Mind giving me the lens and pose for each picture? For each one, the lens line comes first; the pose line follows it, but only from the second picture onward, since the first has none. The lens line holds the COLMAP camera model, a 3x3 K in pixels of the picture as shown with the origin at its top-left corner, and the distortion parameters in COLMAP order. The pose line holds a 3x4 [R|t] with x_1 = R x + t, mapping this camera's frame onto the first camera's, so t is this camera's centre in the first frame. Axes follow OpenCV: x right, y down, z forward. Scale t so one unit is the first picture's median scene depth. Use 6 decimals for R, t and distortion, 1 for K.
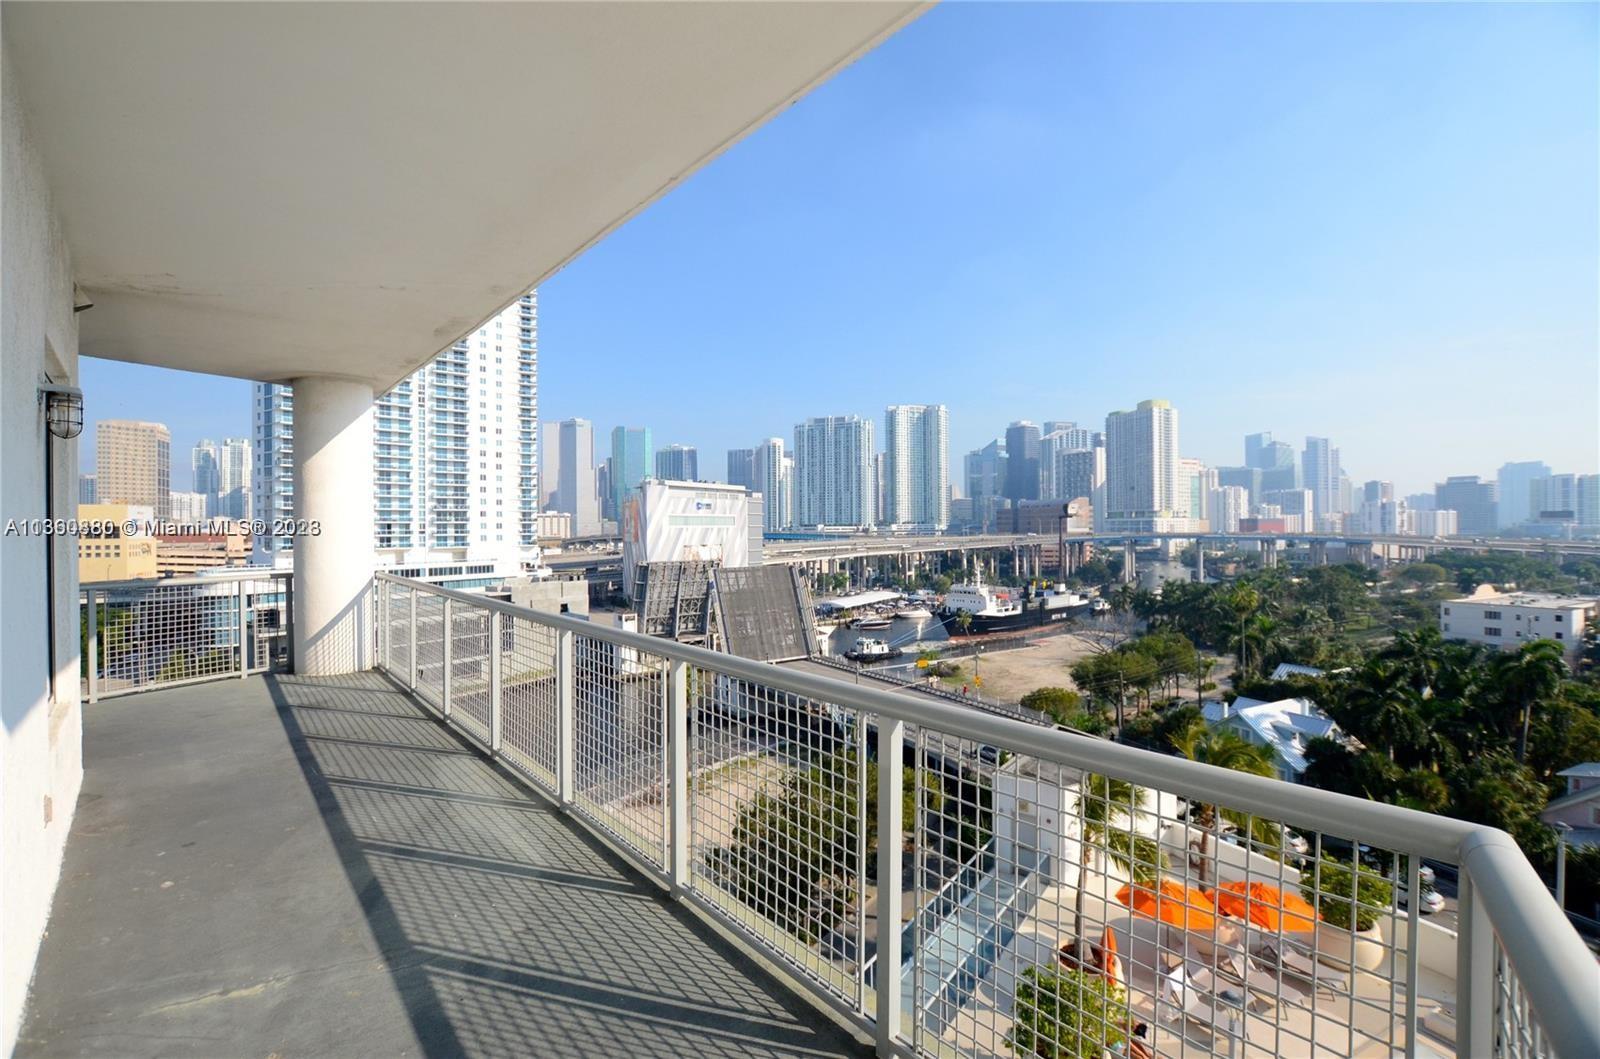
lens RADIAL K [[698.5, 0, 789.7], [0, 698.5, 527.8], [0, 0, 1]] dist [-0.029860, 0.000743]
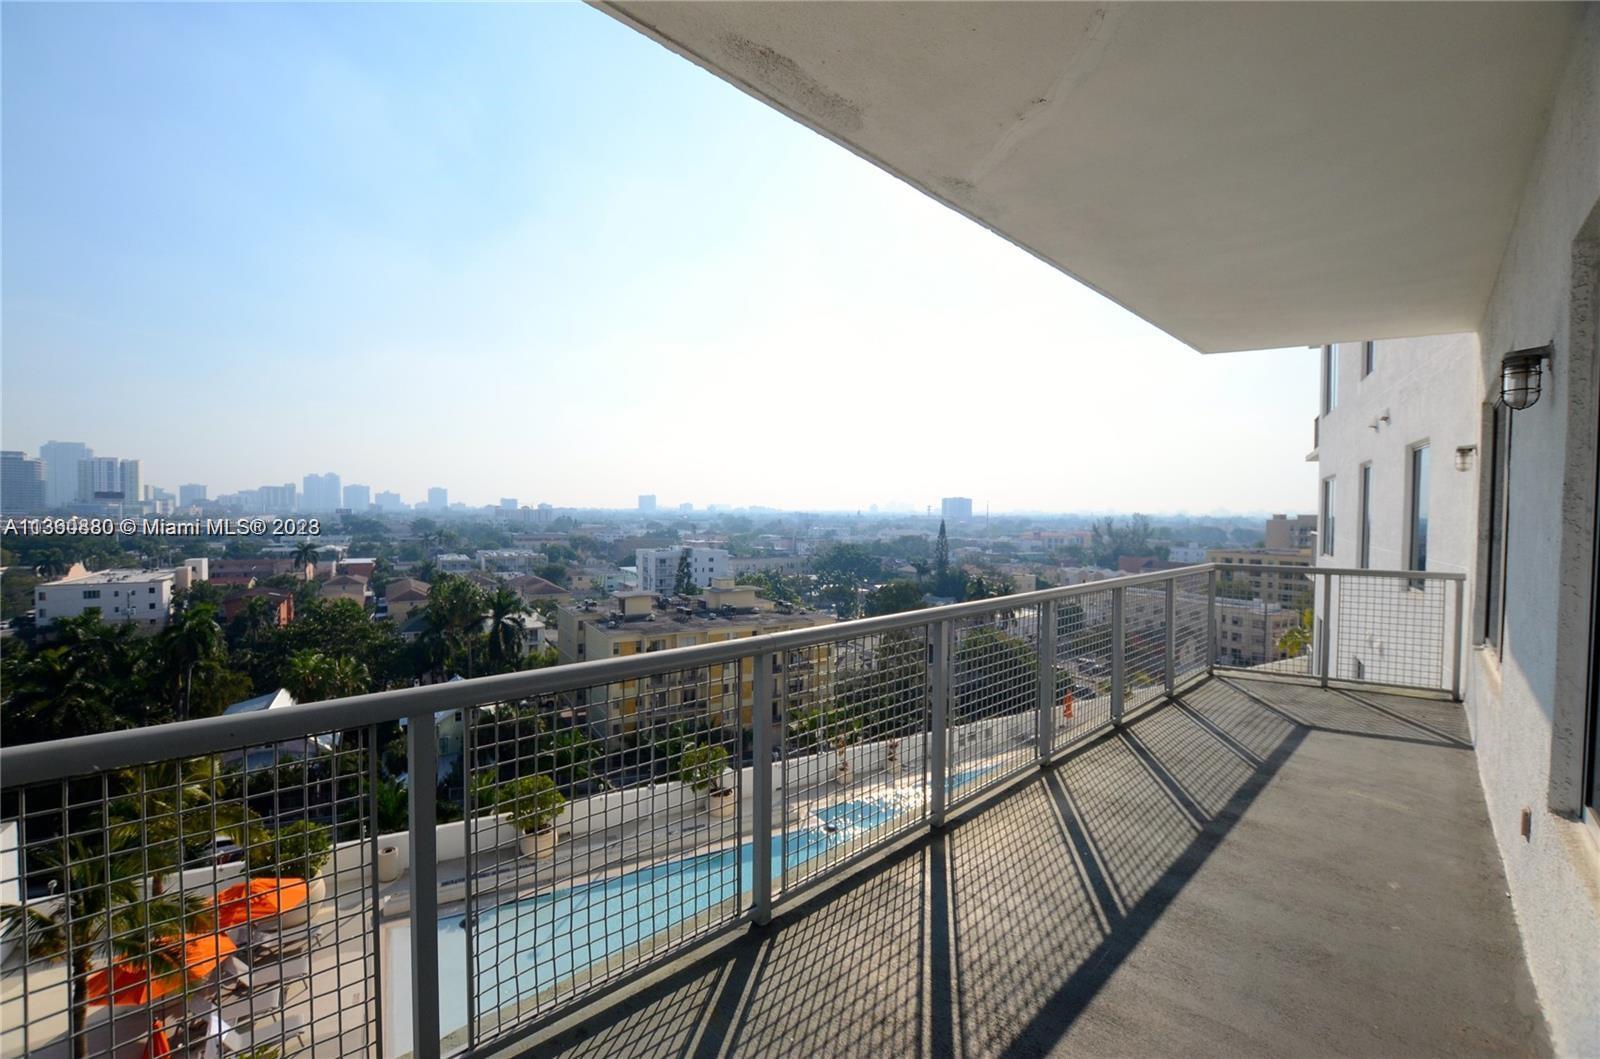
lens RADIAL K [[698.5, 0, 789.7], [0, 698.5, 527.8], [0, 0, 1]] dist [-0.029860, 0.000743]
pose [[-0.101017, -0.020500, 0.994673, -0.235407], [-0.009555, 0.999762, 0.019634, 0.001941], [-0.994839, -0.007520, -0.101189, 0.256939]]
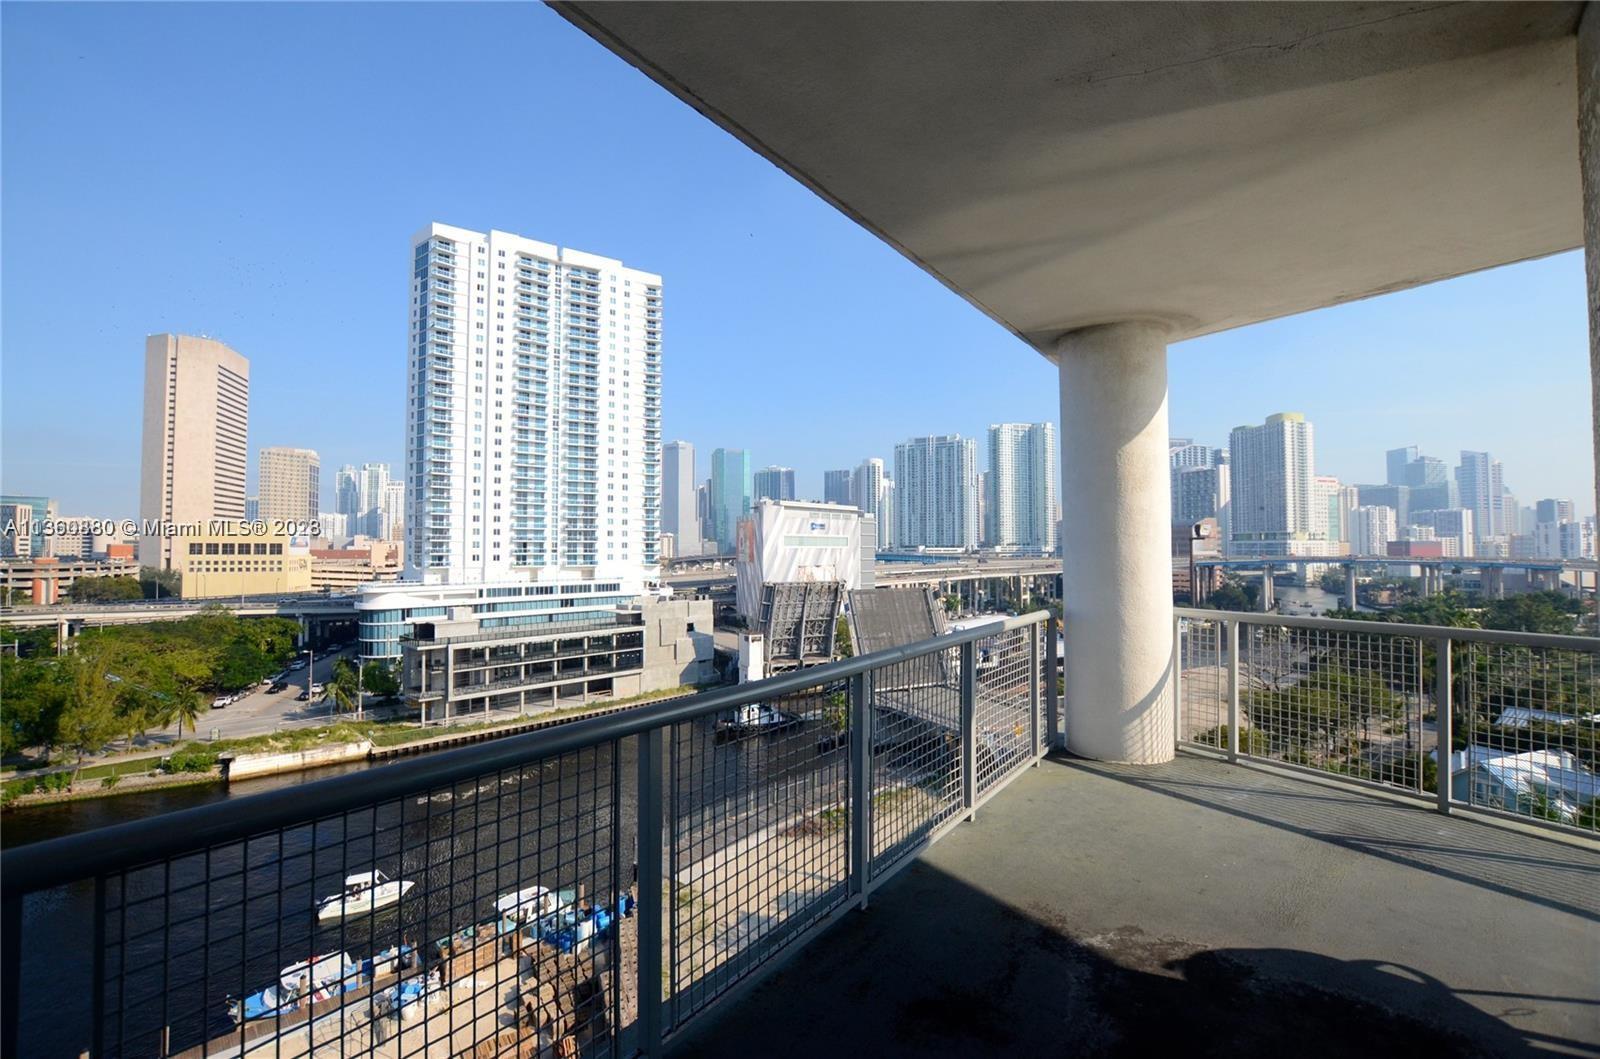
lens RADIAL K [[698.5, 0, 789.7], [0, 698.5, 527.8], [0, 0, 1]] dist [-0.029860, 0.000743]
pose [[0.991289, 0.002122, -0.131691, -0.023377], [-0.006046, 0.999549, -0.029407, 0.000250], [0.131569, 0.029947, 0.990855, 0.007465]]
